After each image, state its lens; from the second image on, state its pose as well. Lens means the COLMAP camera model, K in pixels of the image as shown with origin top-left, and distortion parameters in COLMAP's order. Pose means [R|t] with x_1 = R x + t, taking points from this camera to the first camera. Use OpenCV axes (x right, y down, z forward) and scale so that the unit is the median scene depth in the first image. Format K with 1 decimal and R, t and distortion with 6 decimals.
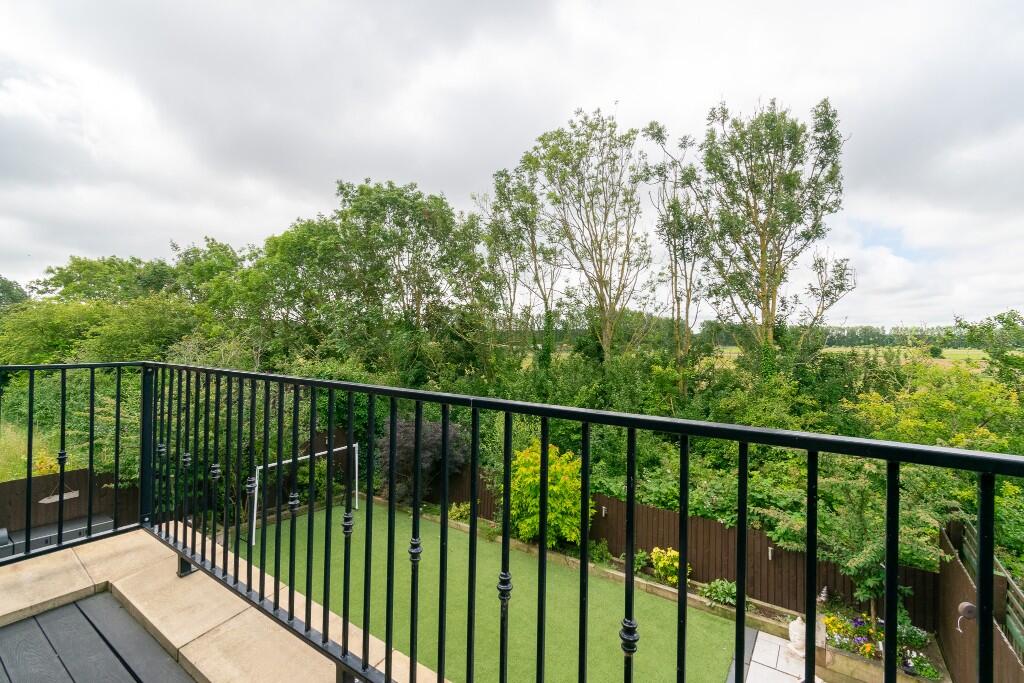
lens RADIAL K [[453.3, 0, 514.9], [0, 453.3, 336.7], [0, 0, 1]] dist [0.005315, -0.001298]
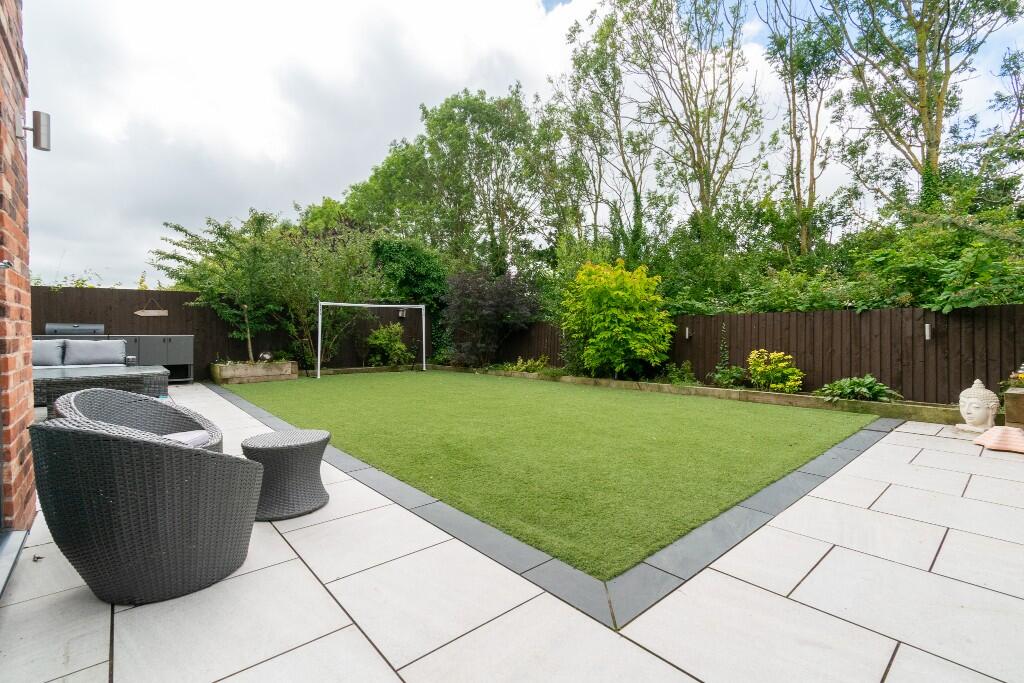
lens RADIAL K [[453.3, 0, 514.9], [0, 453.3, 336.7], [0, 0, 1]] dist [0.005315, -0.001298]
pose [[0.969790, -0.027122, -0.242430, 0.047894], [0.031475, 0.999405, 0.014100, 0.190335], [0.241903, -0.021304, 0.970067, 0.069682]]
